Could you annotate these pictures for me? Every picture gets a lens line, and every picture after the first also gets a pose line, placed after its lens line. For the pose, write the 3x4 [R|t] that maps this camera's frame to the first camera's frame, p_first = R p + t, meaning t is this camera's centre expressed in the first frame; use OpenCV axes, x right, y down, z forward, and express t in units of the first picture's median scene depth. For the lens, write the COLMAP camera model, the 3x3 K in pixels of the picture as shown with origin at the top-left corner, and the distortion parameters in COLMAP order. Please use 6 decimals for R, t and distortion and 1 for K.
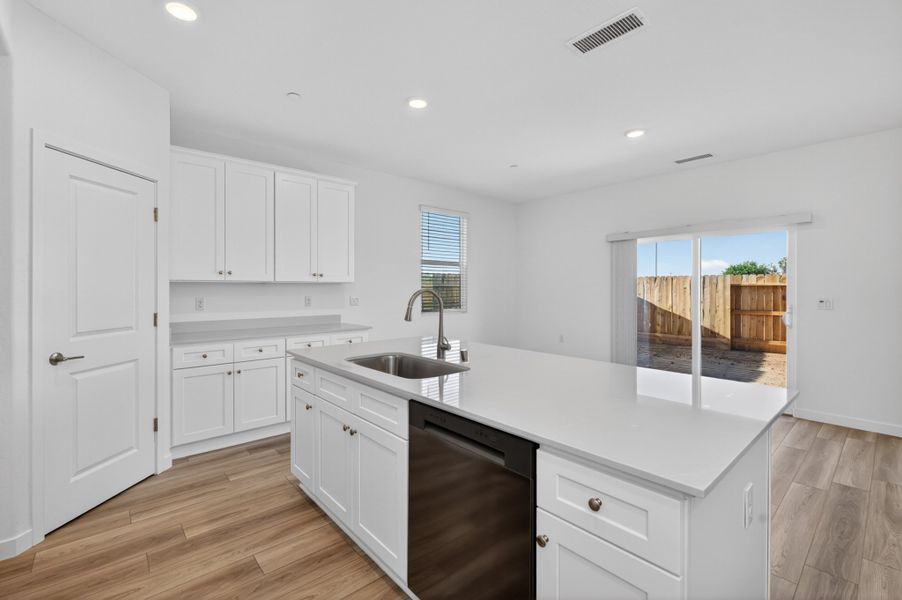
lens RADIAL K [[398.9, 0, 445.0], [0, 398.9, 291.3], [0, 0, 1]] dist [-0.000085, -0.001650]
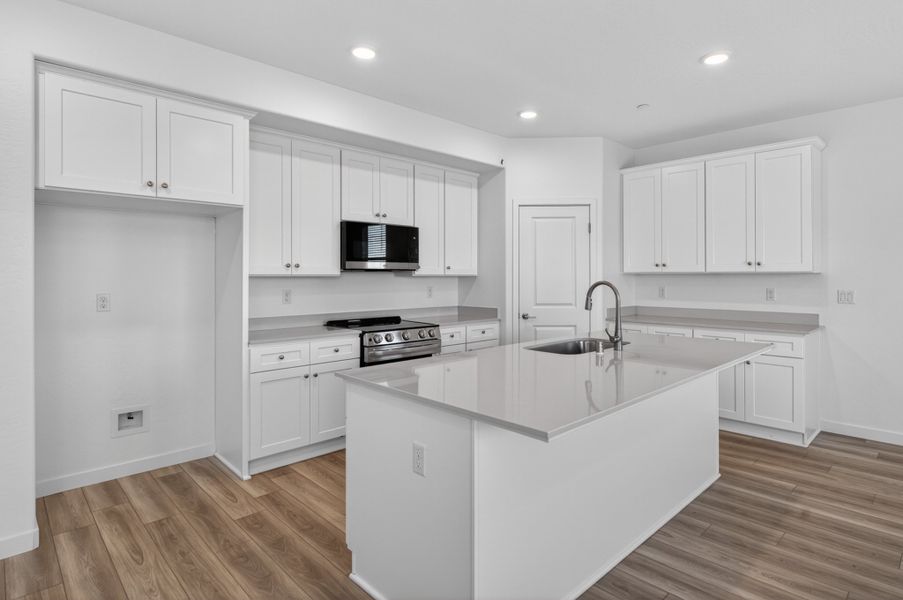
lens RADIAL K [[473.9, 0, 469.7], [0, 473.9, 282.2], [0, 0, 1]] dist [-0.006485, -0.000749]
pose [[0.058264, 0.011904, -0.998230, 0.879331], [-0.005467, 0.999918, 0.011605, -0.012298], [0.998286, 0.004781, 0.058324, 0.422510]]
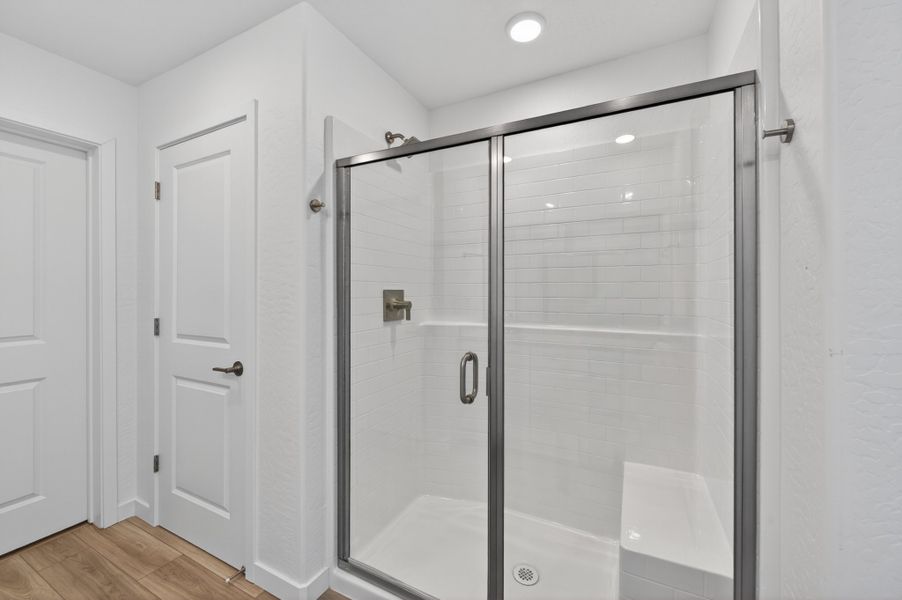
lens RADIAL K [[359.5, 0, 453.2], [0, 359.5, 291.3], [0, 0, 1]] dist [0.003602, -0.001347]
pose [[-0.929449, 0.001727, -0.368946, -0.799761], [-0.001745, 0.999957, 0.009076, -0.005902], [0.368946, 0.009079, -0.929407, 1.522084]]
